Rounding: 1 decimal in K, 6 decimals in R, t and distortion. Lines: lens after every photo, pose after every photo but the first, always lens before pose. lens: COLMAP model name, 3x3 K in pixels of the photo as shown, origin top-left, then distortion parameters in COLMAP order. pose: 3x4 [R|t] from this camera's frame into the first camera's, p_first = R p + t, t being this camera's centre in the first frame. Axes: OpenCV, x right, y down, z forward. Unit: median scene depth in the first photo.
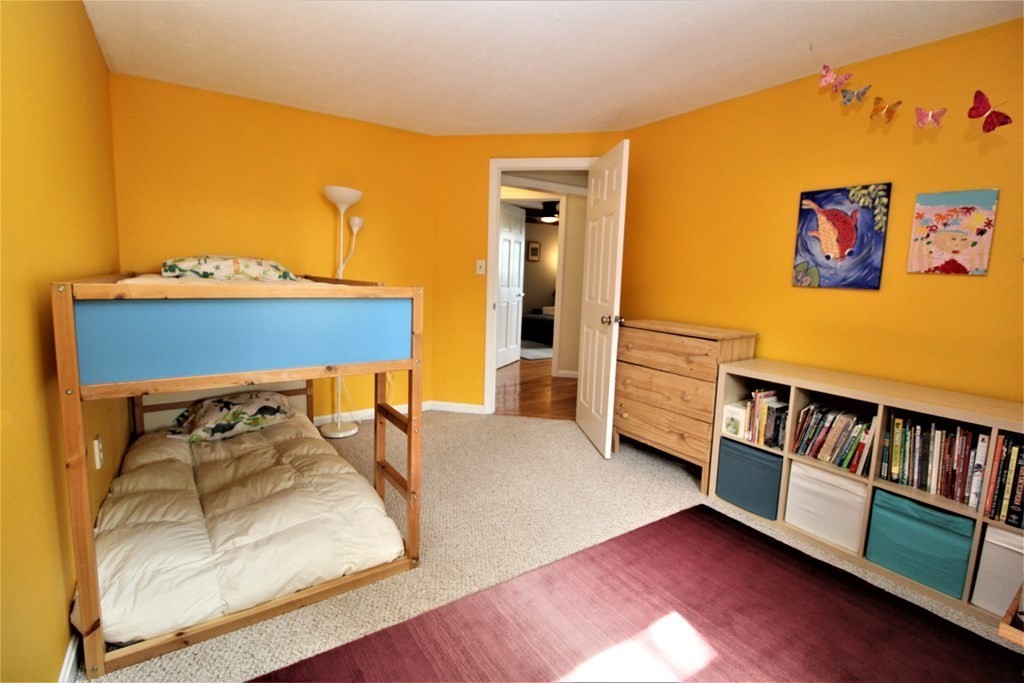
lens RADIAL K [[470.2, 0, 511.4], [0, 470.2, 326.5], [0, 0, 1]] dist [-0.002511, -0.012781]
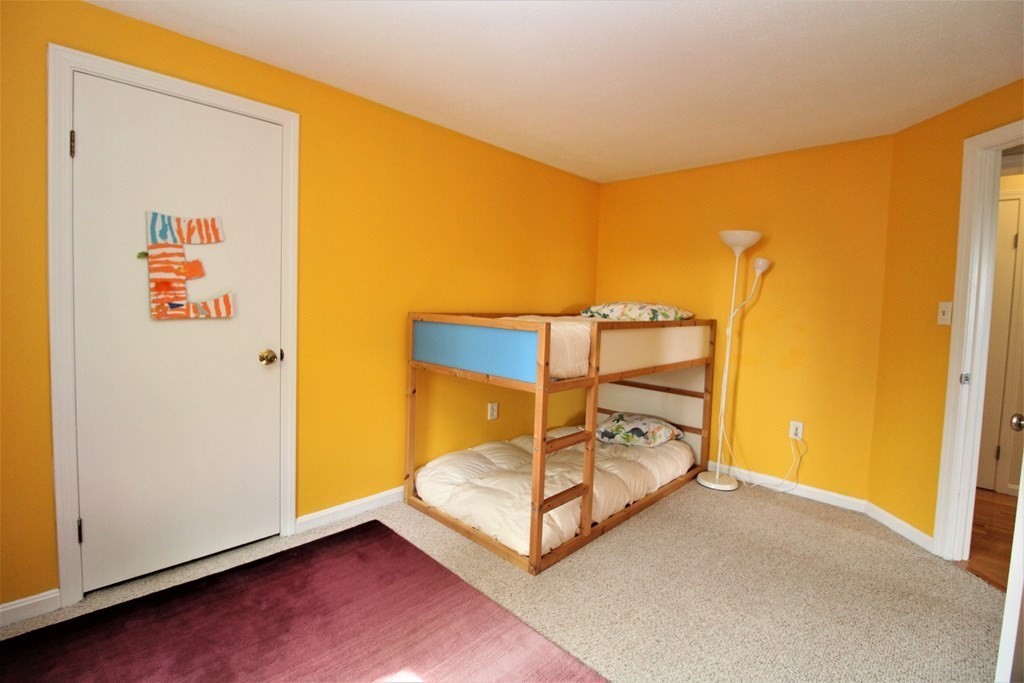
lens RADIAL K [[470.2, 0, 511.4], [0, 470.2, 326.5], [0, 0, 1]] dist [-0.002511, -0.012781]
pose [[0.196274, 0.029119, -0.980117, 0.590250], [-0.138505, 0.990360, 0.001687, -0.042541], [0.970718, 0.135420, 0.198415, 0.449839]]
